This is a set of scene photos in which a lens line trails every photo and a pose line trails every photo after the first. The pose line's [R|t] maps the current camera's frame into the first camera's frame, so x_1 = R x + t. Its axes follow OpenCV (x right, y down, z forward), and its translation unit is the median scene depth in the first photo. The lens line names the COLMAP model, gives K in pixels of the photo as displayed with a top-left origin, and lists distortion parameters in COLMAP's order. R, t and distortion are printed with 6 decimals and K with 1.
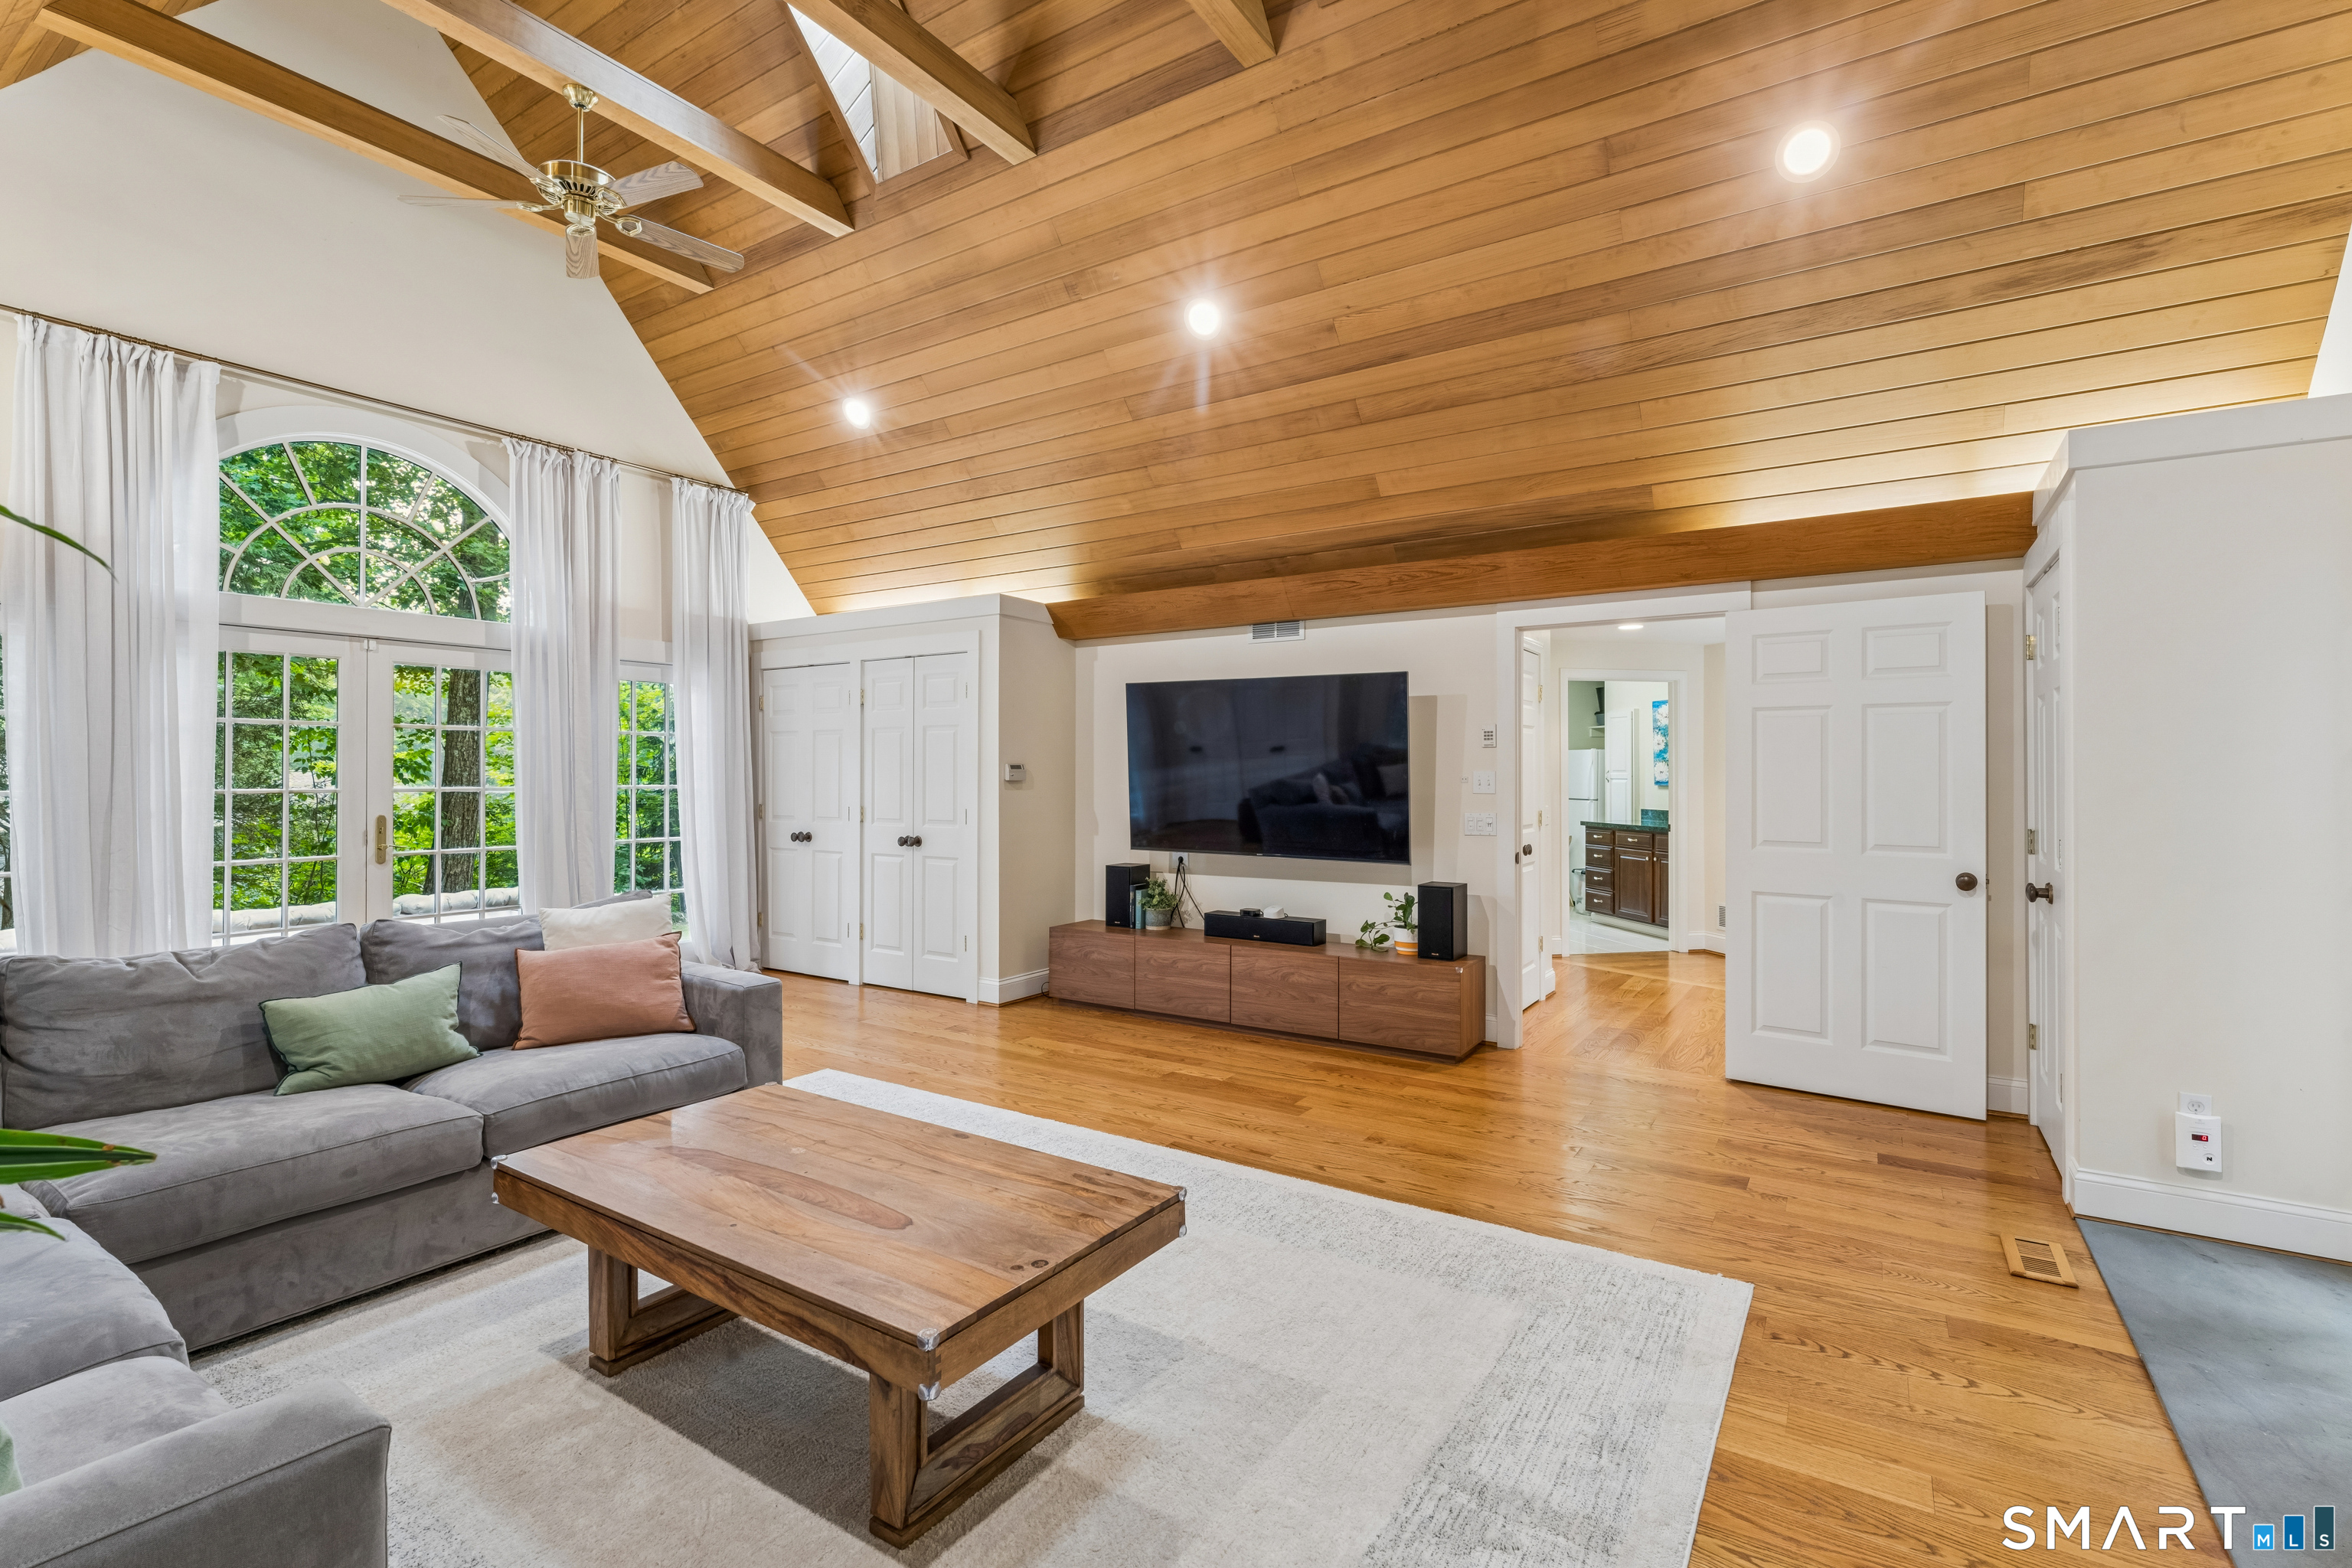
lens RADIAL K [[1067.4, 0, 1166.6], [0, 1067.4, 781.2], [0, 0, 1]] dist [-0.020818, -0.000239]
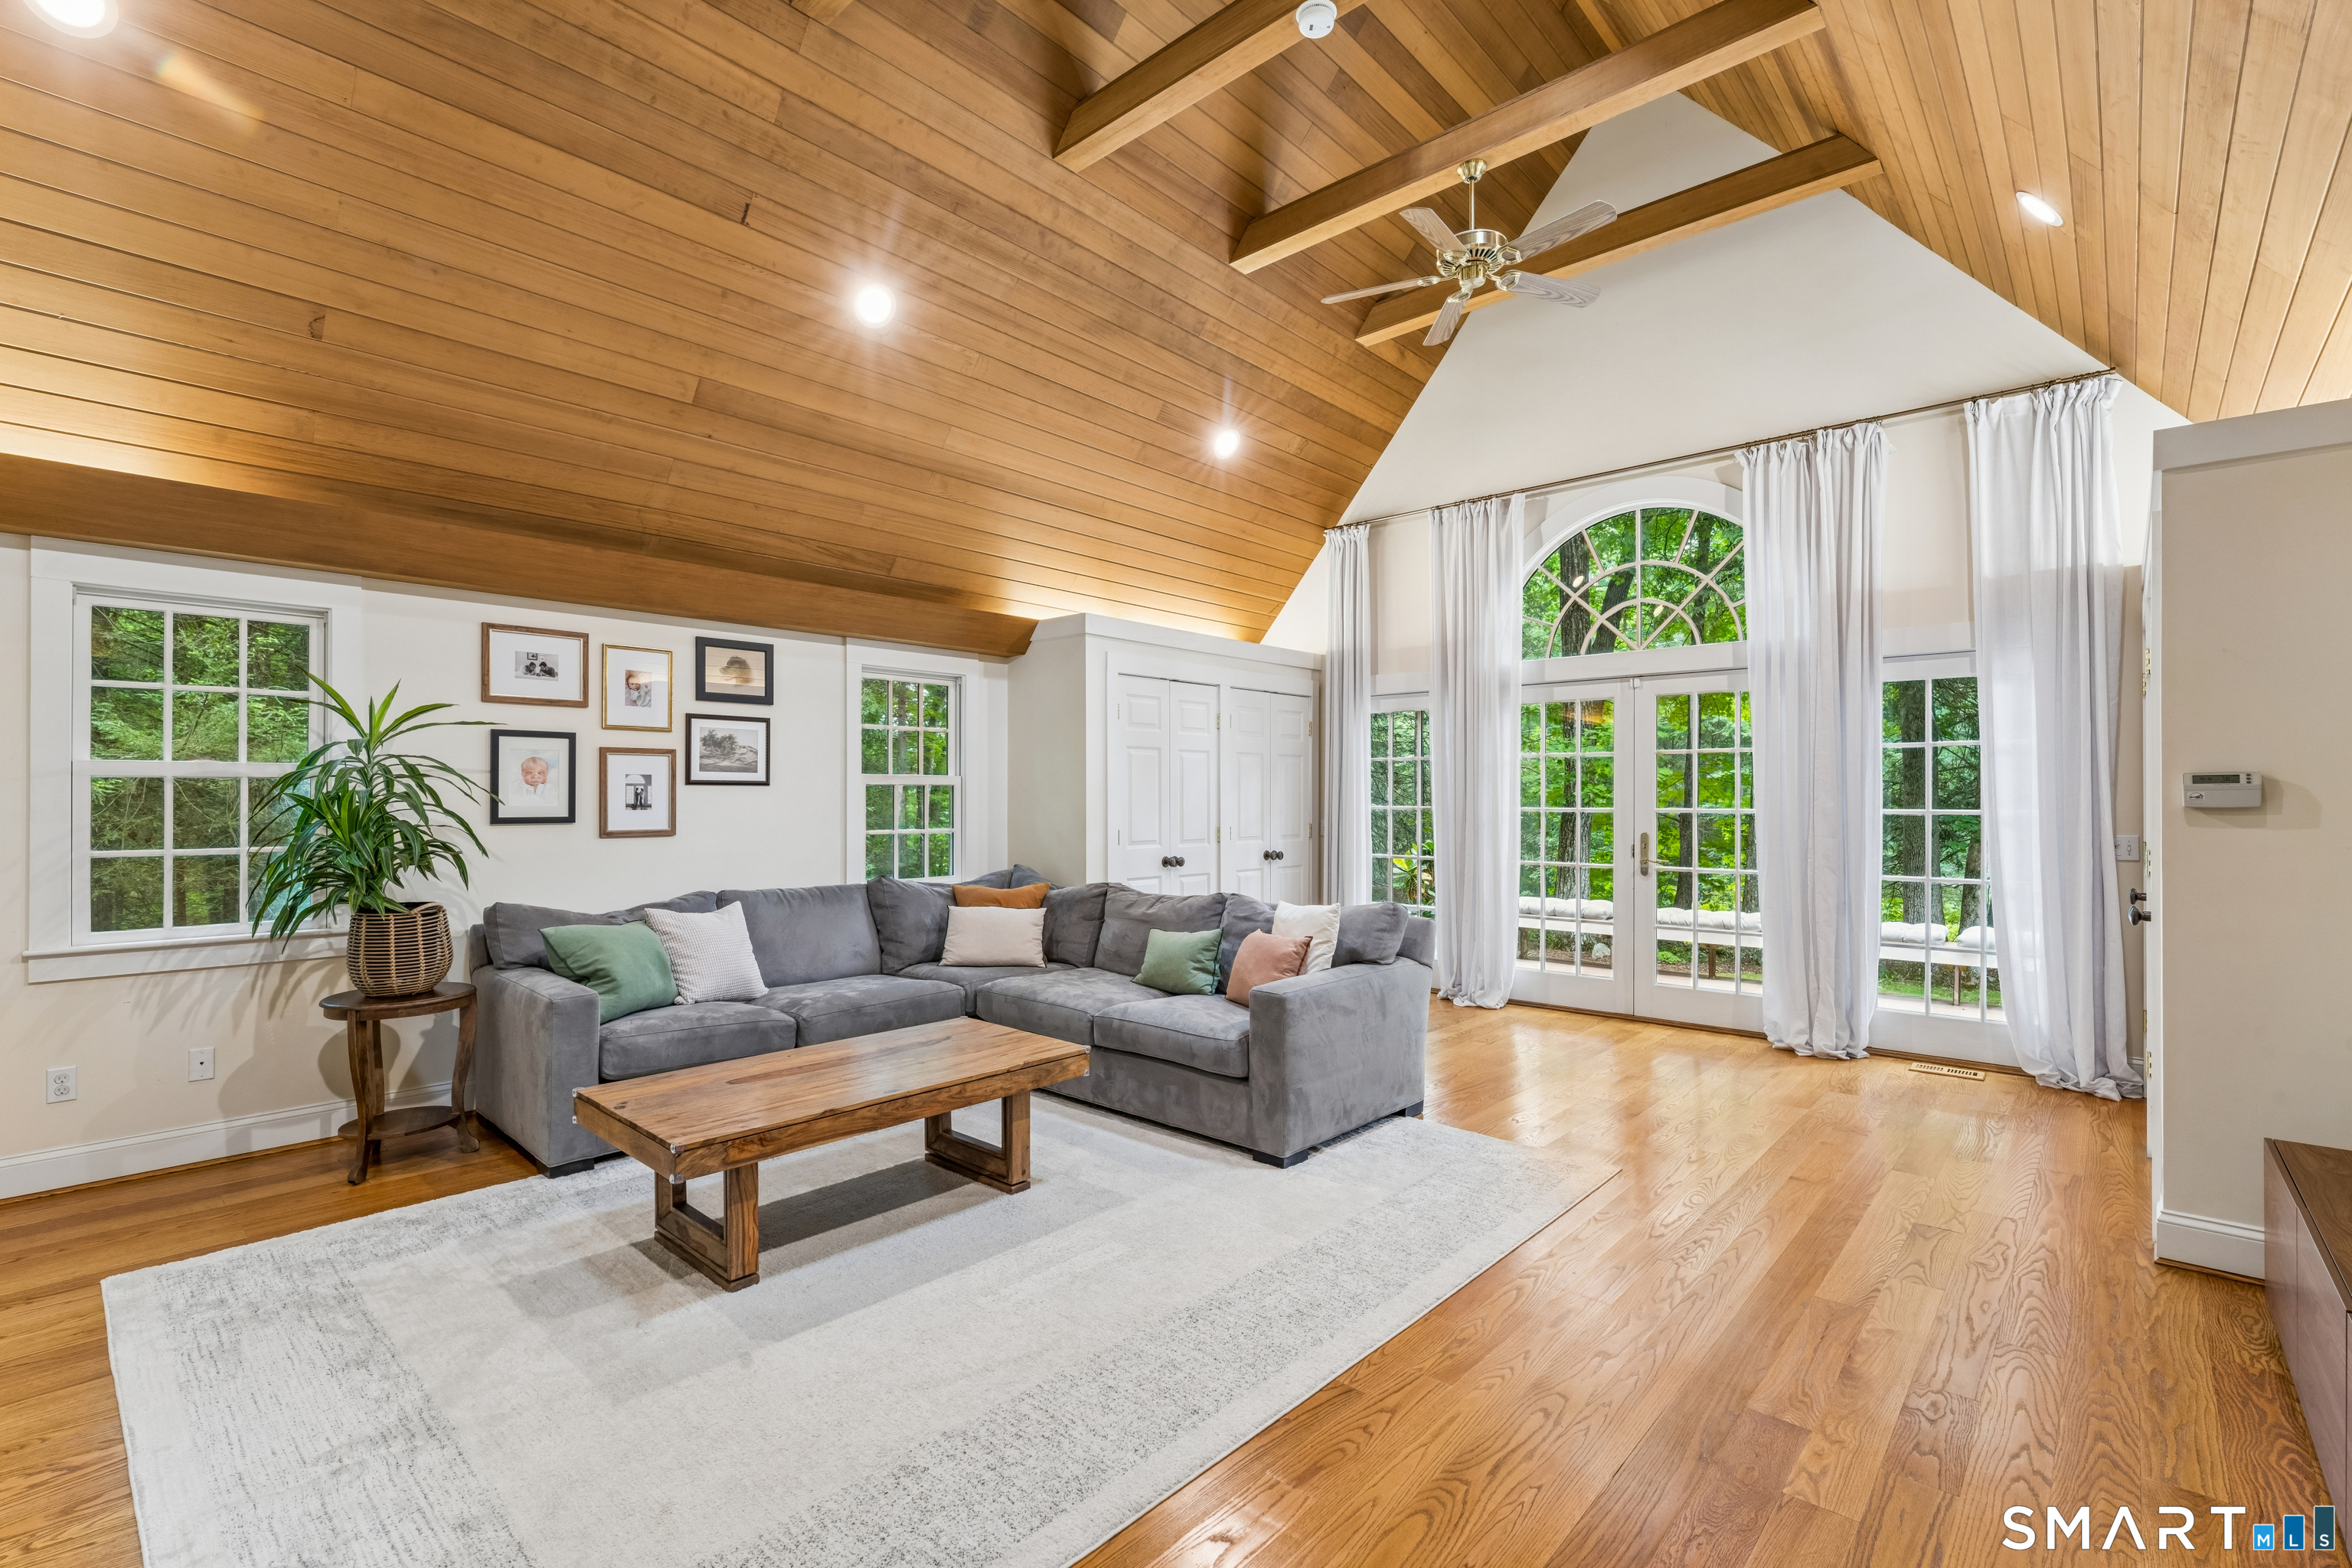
lens RADIAL K [[1020.6, 0, 1163.8], [0, 1020.6, 793.9], [0, 0, 1]] dist [-0.000769, -0.001184]
pose [[-0.147730, -0.003560, -0.989021, 0.585299], [-0.002057, 0.999992, -0.003292, -0.006094], [0.989026, 0.001548, -0.147736, 0.932383]]
